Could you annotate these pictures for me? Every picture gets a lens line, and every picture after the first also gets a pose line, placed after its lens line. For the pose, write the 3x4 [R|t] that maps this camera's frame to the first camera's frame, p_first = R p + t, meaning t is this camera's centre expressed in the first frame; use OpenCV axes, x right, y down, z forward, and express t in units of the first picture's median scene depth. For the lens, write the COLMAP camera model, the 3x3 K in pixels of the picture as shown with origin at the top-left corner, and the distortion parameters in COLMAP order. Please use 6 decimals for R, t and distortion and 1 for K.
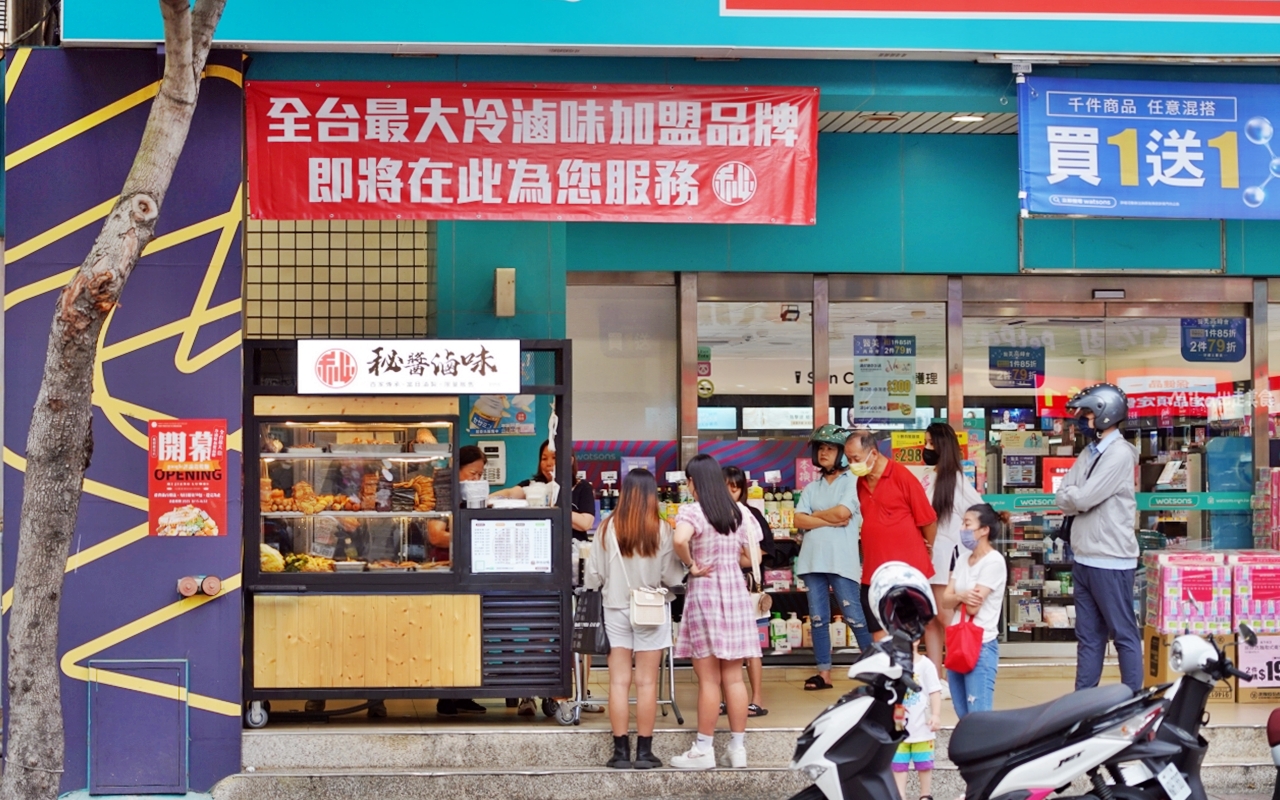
lens RADIAL K [[3723.4, 0, 647.5], [0, 3723.4, 397.9], [0, 0, 1]] dist [-0.049011, 0.000000]
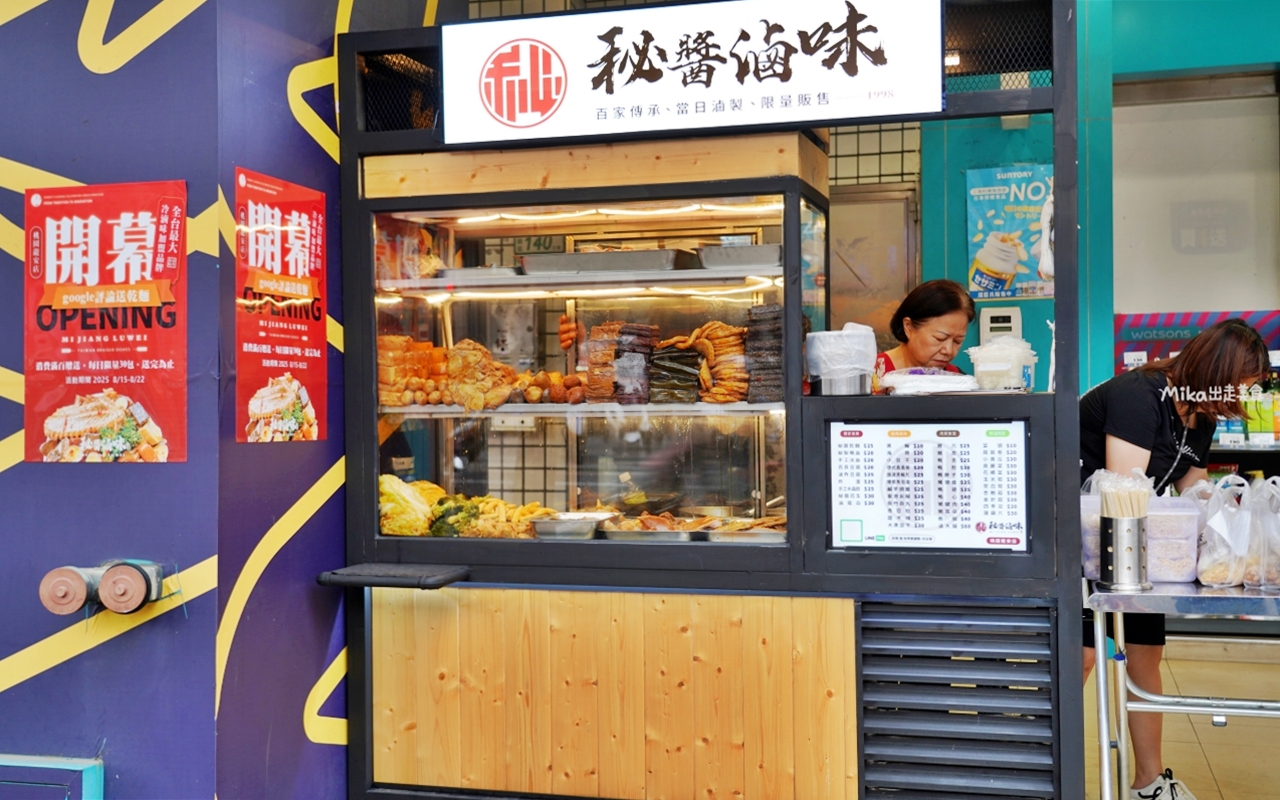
lens RADIAL K [[1419.7, 0, 658.2], [0, 1419.7, 398.1], [0, 0, 1]] dist [0.039445, 0.000000]
pose [[0.934653, -0.007437, -0.355484, -0.008159], [0.014098, 0.999770, 0.016151, 0.027213], [0.355282, -0.020108, 0.934543, 0.844493]]
